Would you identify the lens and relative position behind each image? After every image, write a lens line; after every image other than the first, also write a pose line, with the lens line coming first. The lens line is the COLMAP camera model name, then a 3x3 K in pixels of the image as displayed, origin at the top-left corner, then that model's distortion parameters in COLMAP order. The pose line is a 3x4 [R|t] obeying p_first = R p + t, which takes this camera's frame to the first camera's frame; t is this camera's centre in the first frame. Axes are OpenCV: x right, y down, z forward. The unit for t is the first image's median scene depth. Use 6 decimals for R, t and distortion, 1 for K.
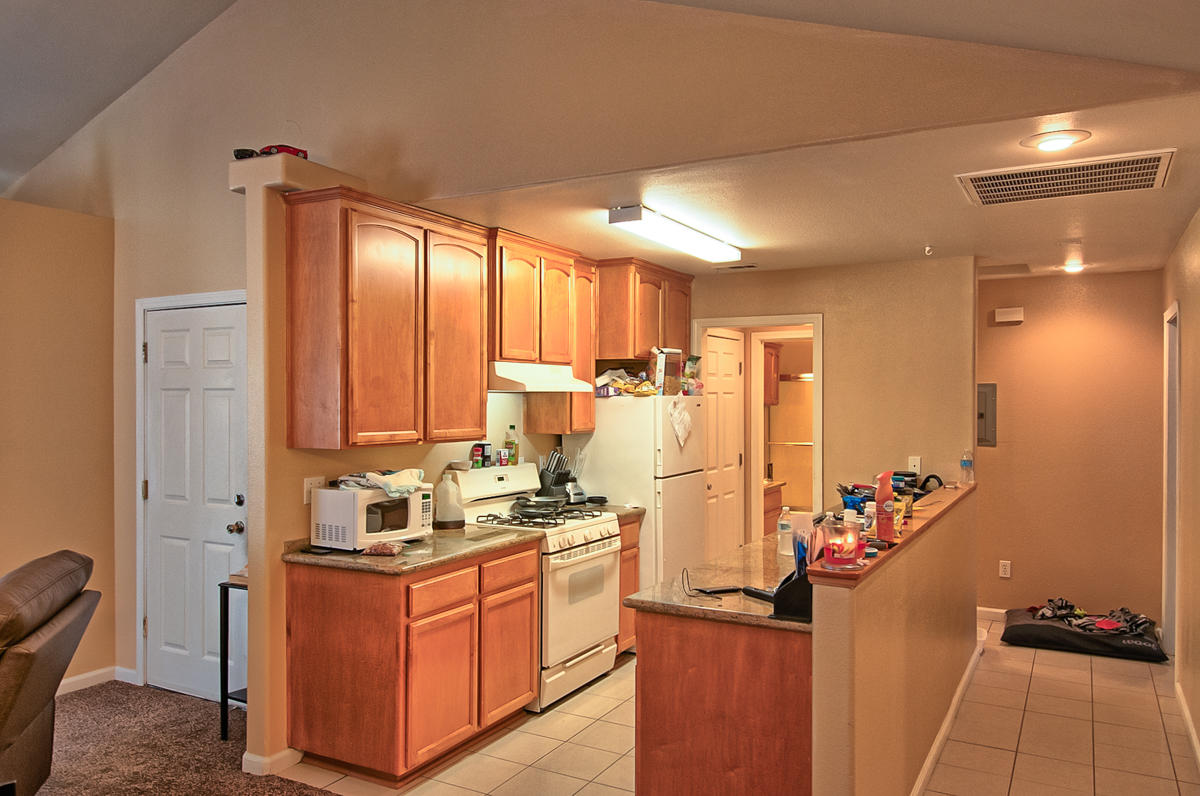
lens RADIAL K [[879.6, 0, 602.6], [0, 879.6, 396.9], [0, 0, 1]] dist [0.007902, 0.001500]
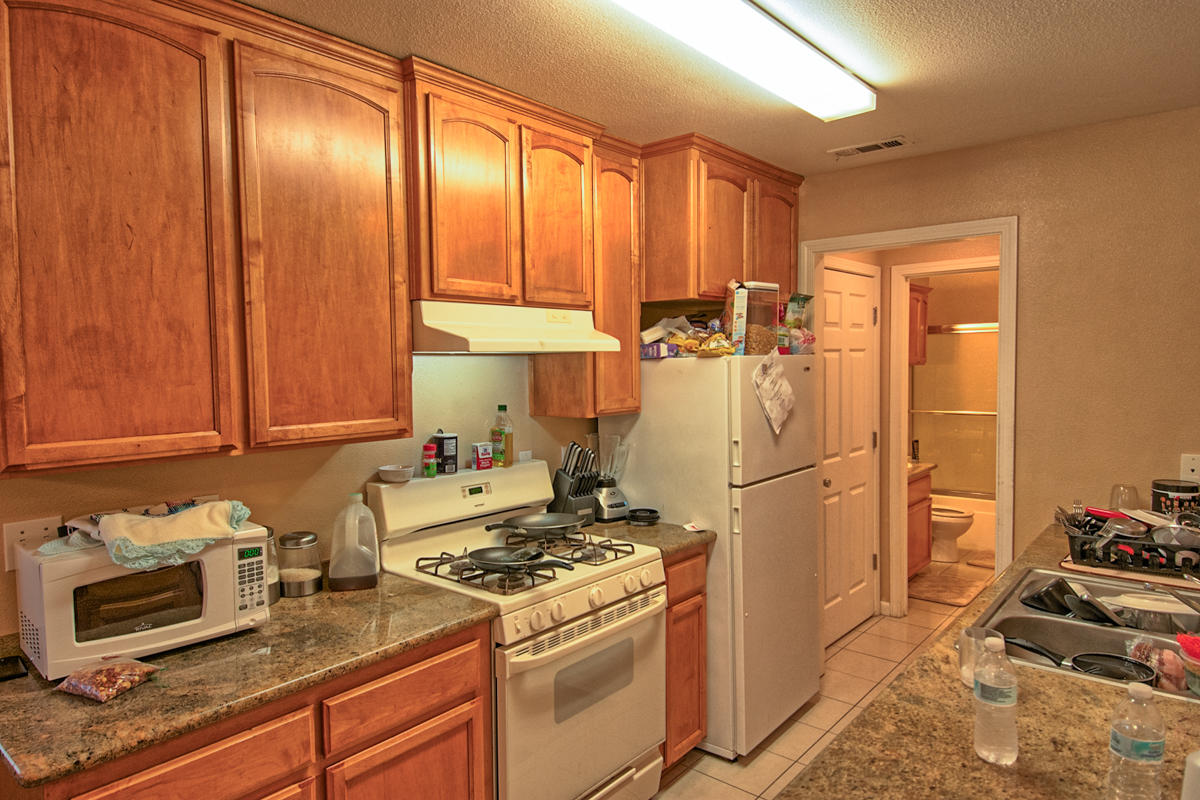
lens RADIAL K [[736.3, 0, 601.2], [0, 736.3, 401.3], [0, 0, 1]] dist [0.035445, -0.000342]
pose [[0.979876, -0.004756, -0.199551, 0.076910], [0.016329, 0.998275, 0.056393, -0.000052], [0.198938, -0.058517, 0.978263, 0.479809]]
